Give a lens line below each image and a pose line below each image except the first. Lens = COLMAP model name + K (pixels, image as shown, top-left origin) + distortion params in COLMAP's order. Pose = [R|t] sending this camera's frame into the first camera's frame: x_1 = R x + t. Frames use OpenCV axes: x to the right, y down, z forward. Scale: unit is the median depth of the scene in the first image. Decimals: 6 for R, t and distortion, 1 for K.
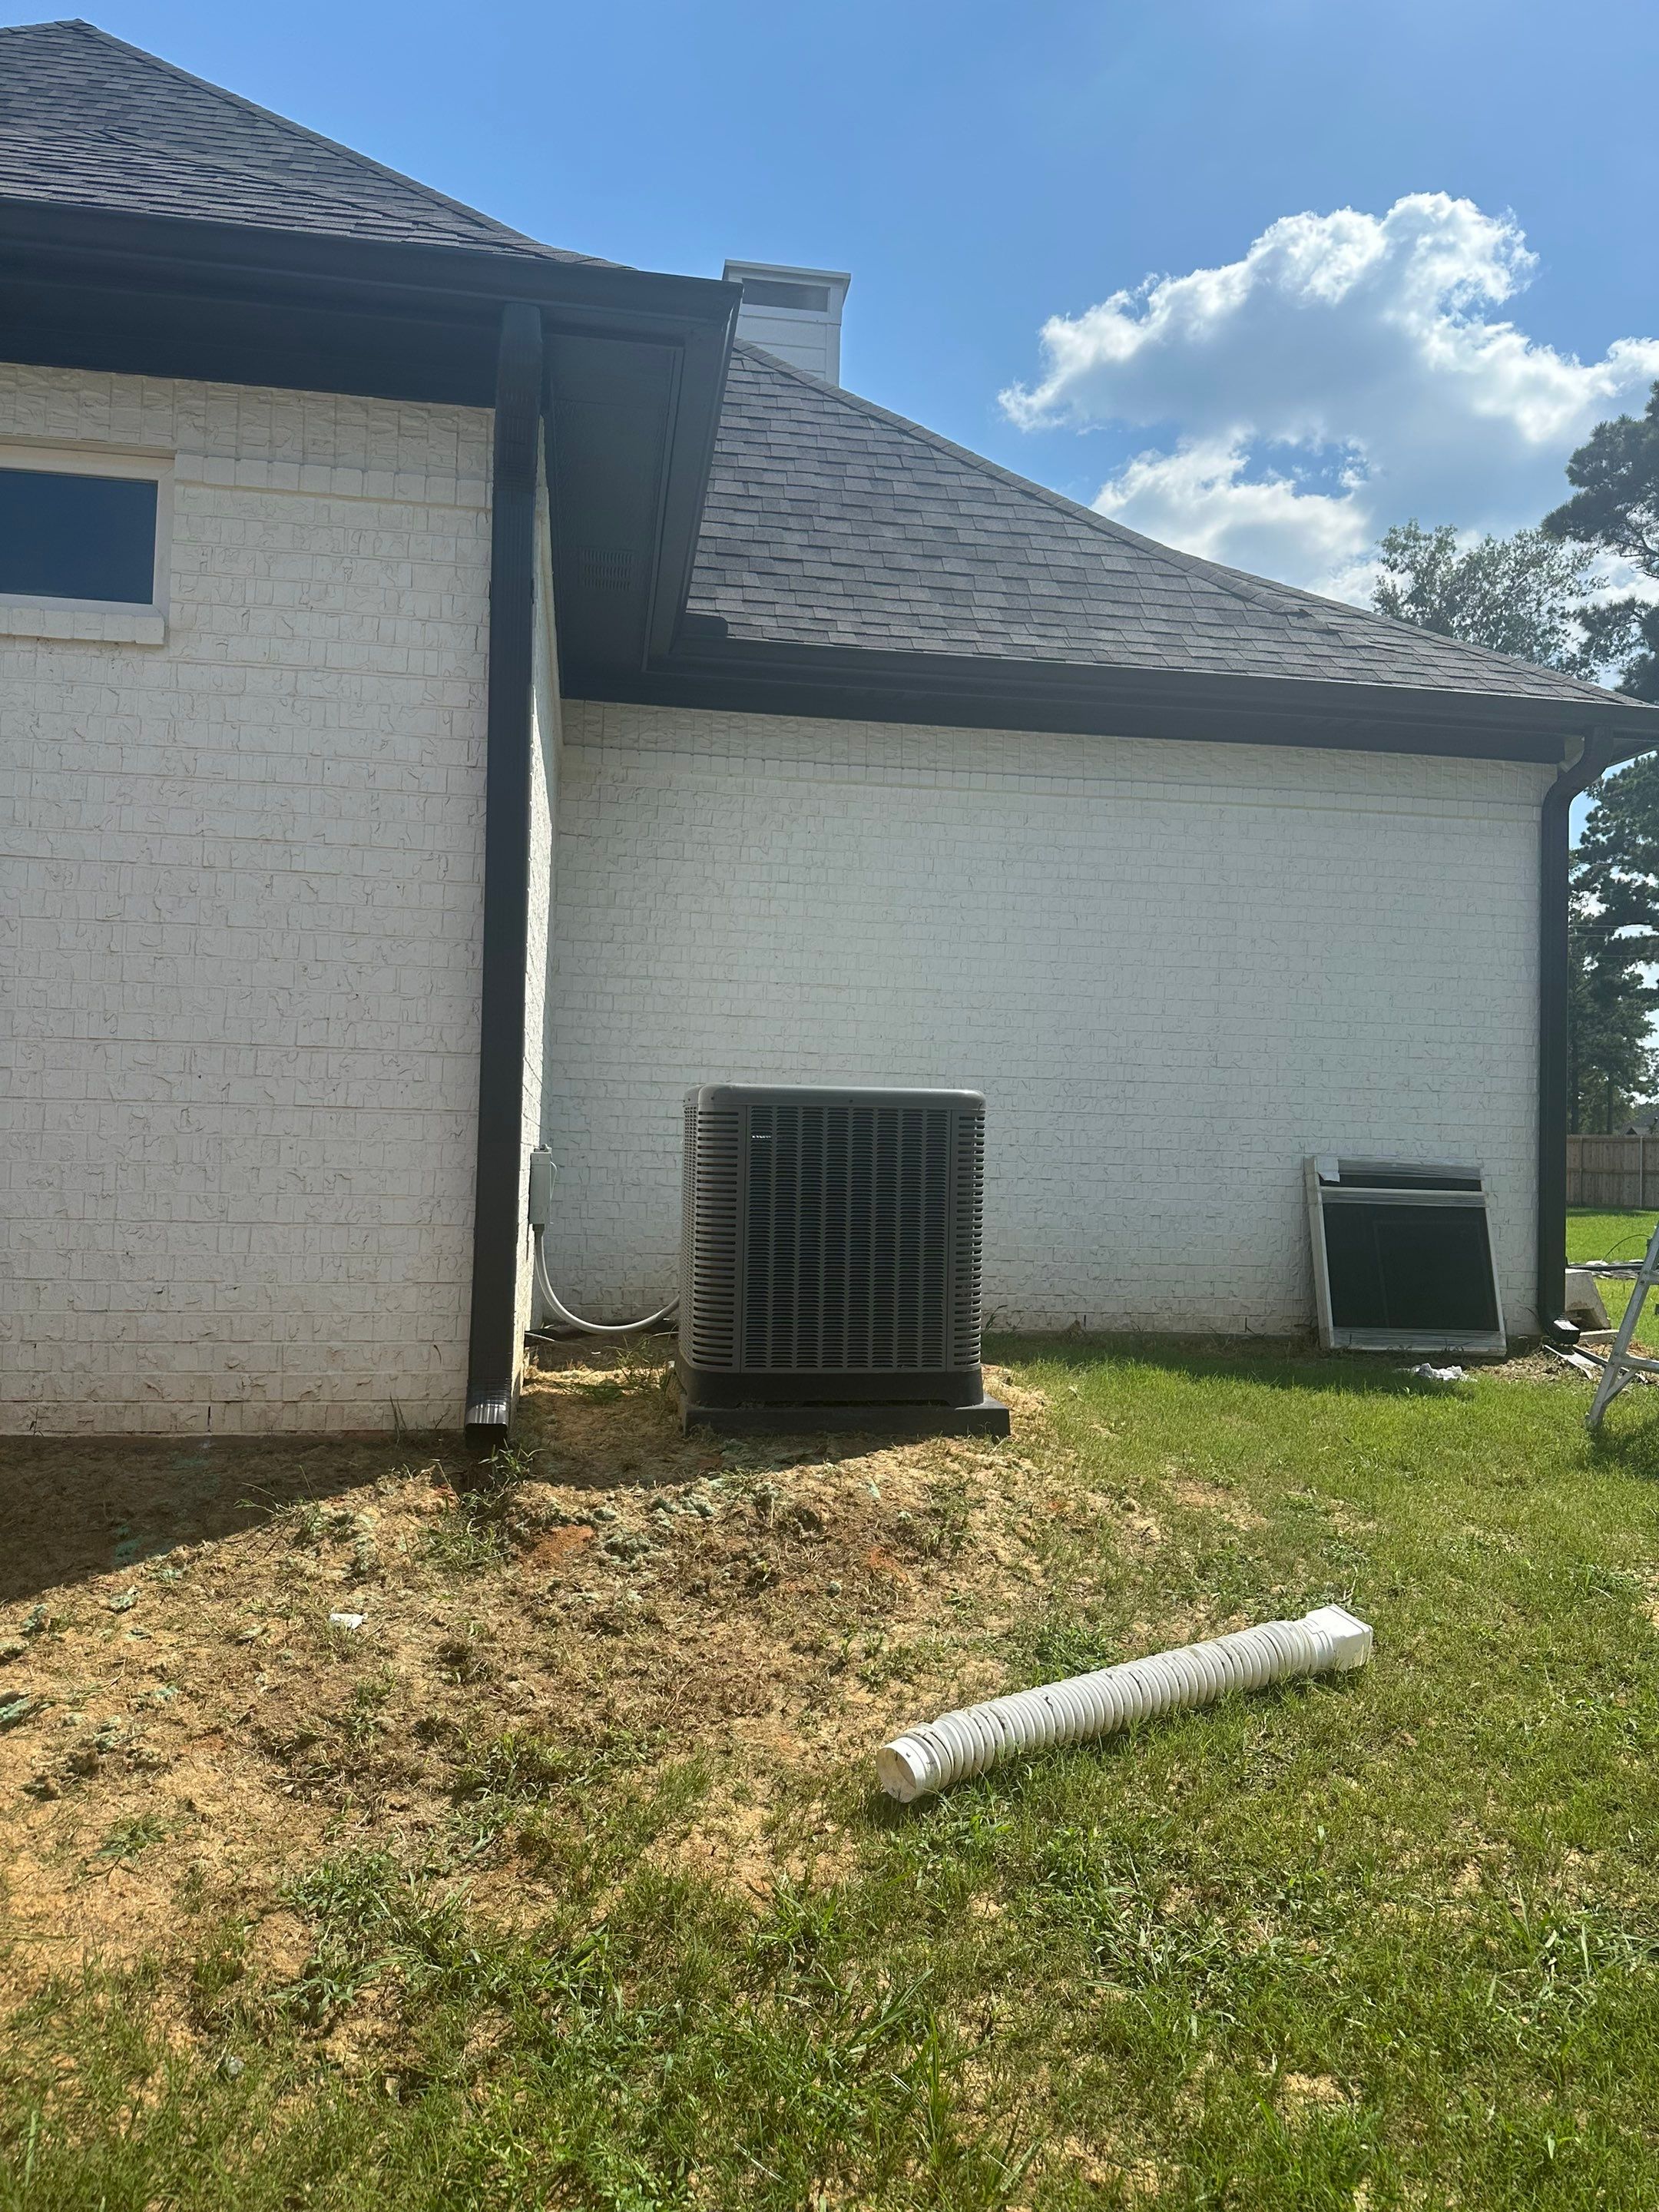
lens RADIAL K [[1528.8, 0, 831.8], [0, 1528.8, 1112.6], [0, 0, 1]] dist [0.092639, -0.144874]
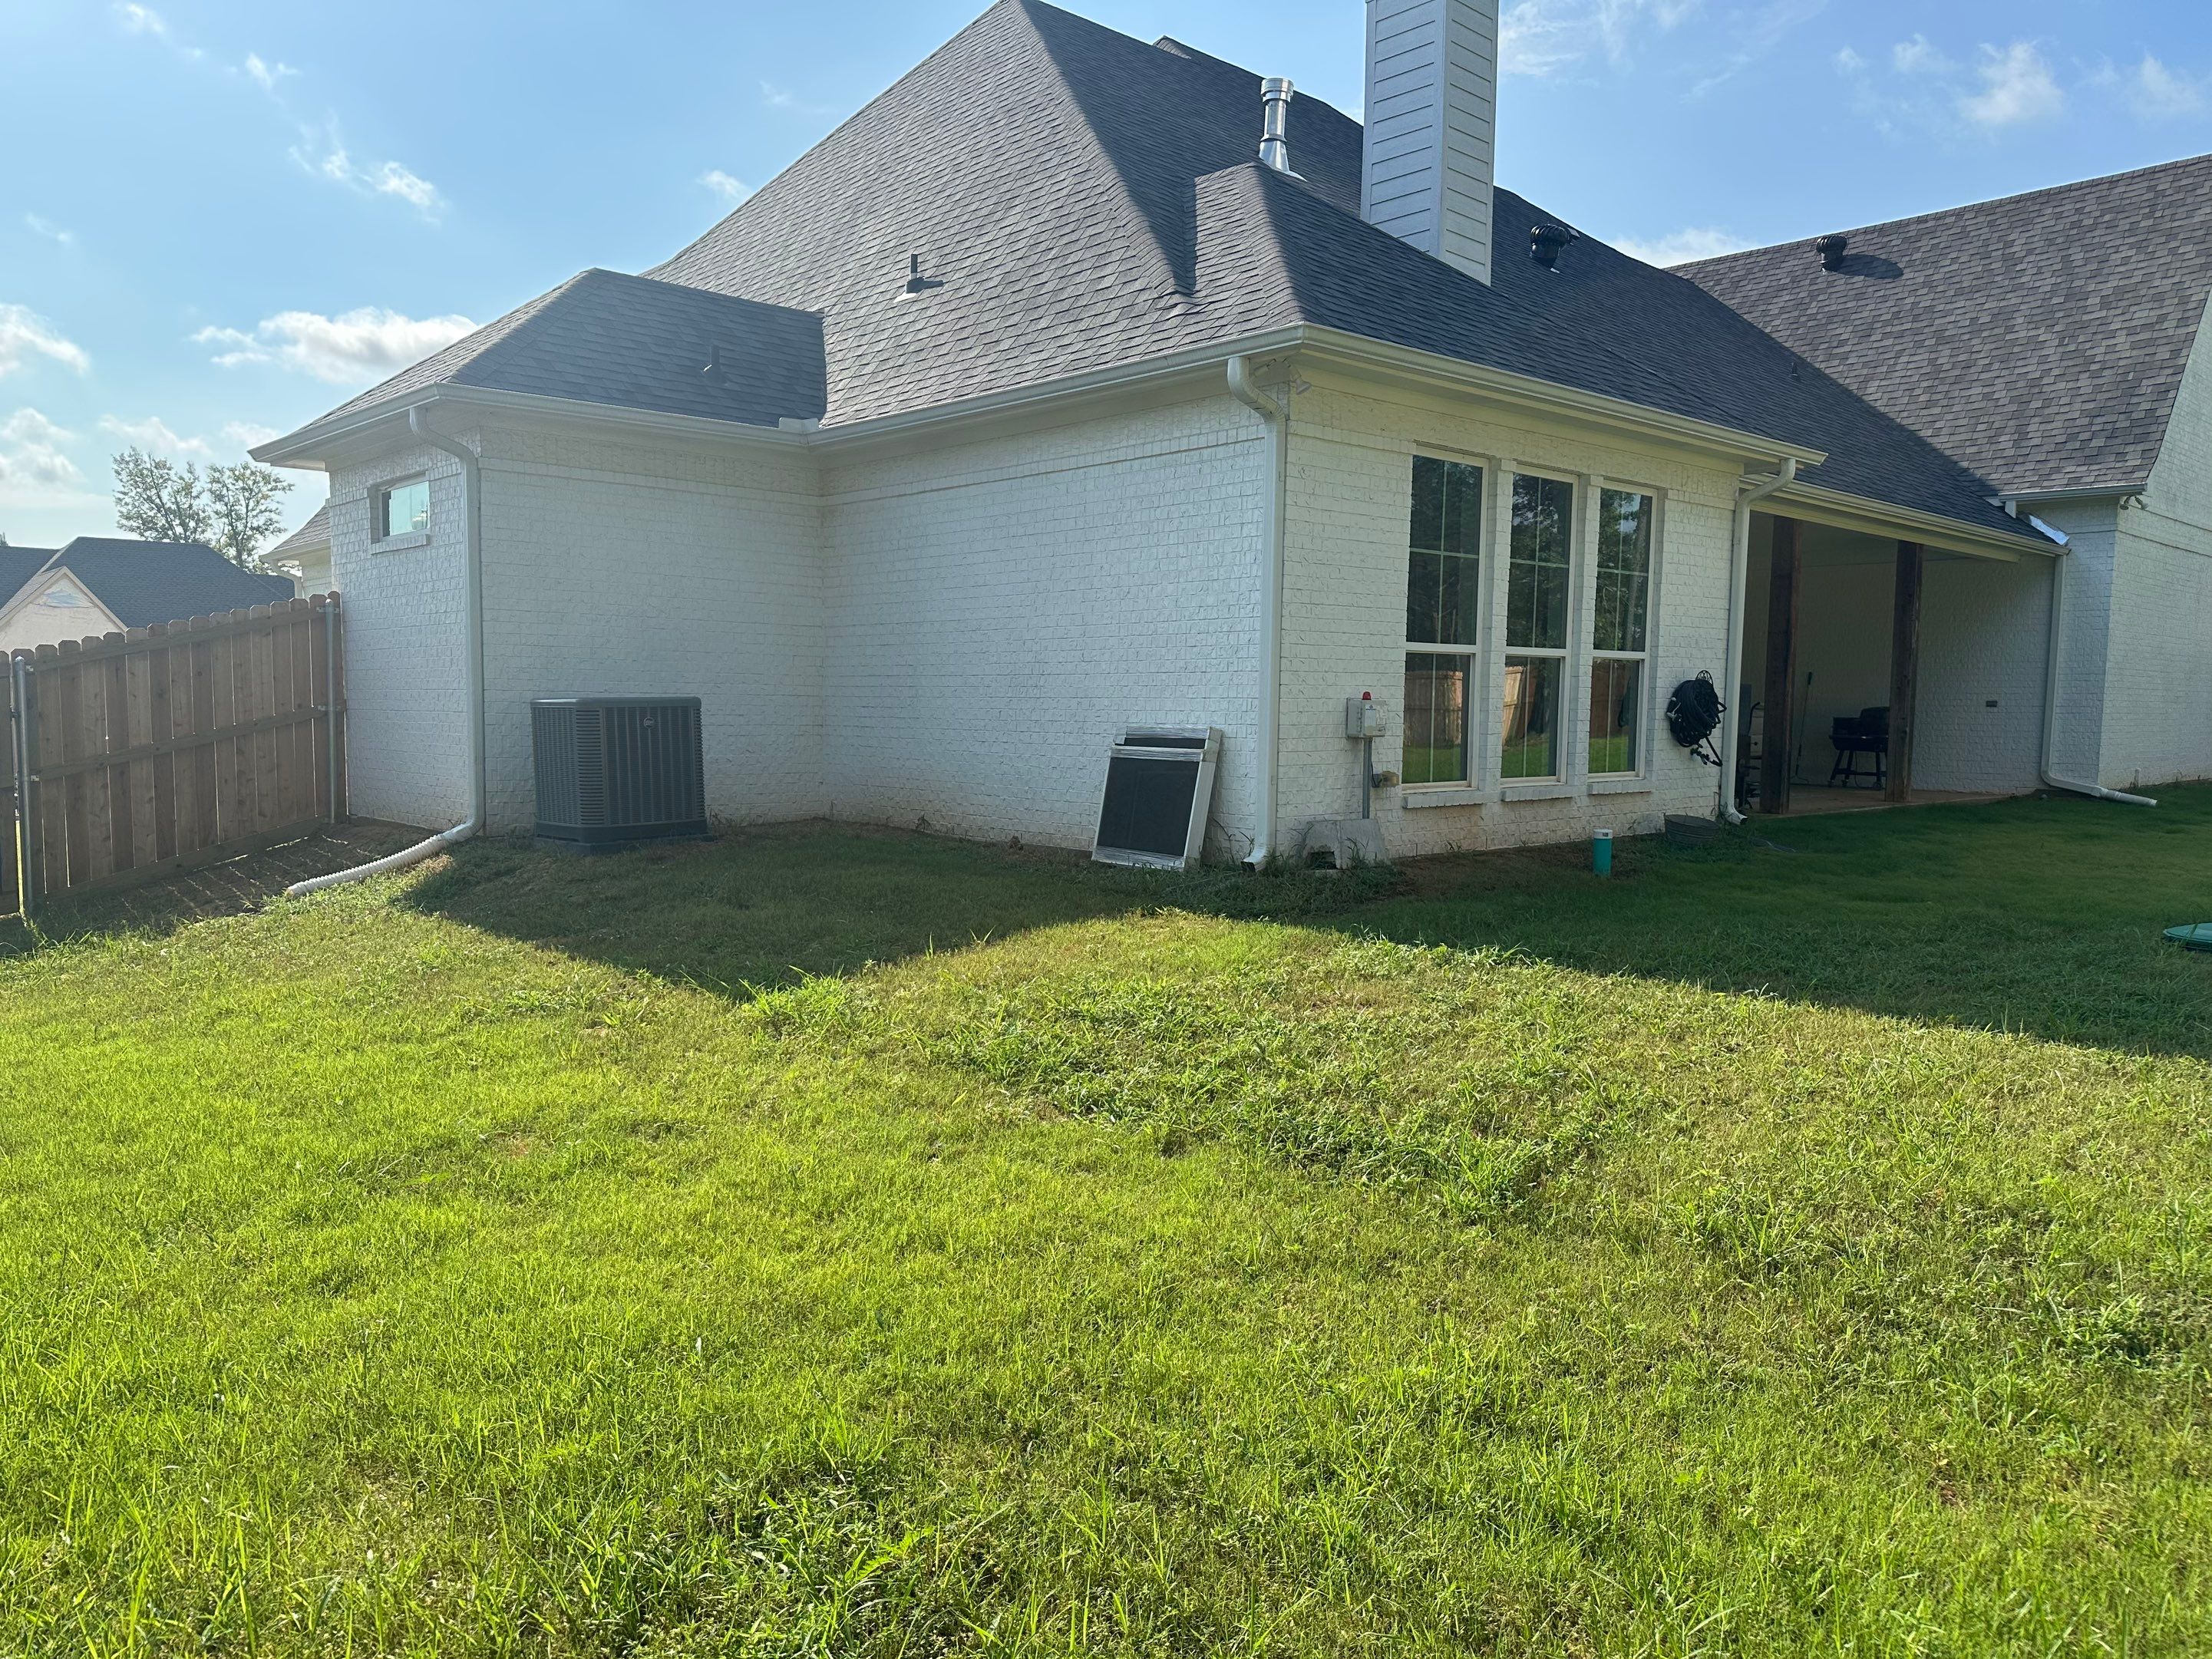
lens RADIAL K [[1528.7, 0, 1108.0], [0, 1528.7, 825.3], [0, 0, 1]] dist [0.092639, -0.144874]
pose [[0.581150, 0.044378, -0.812586, 1.414436], [0.028450, 0.996794, 0.074786, 0.015848], [0.813299, -0.066580, 0.578024, 0.207898]]
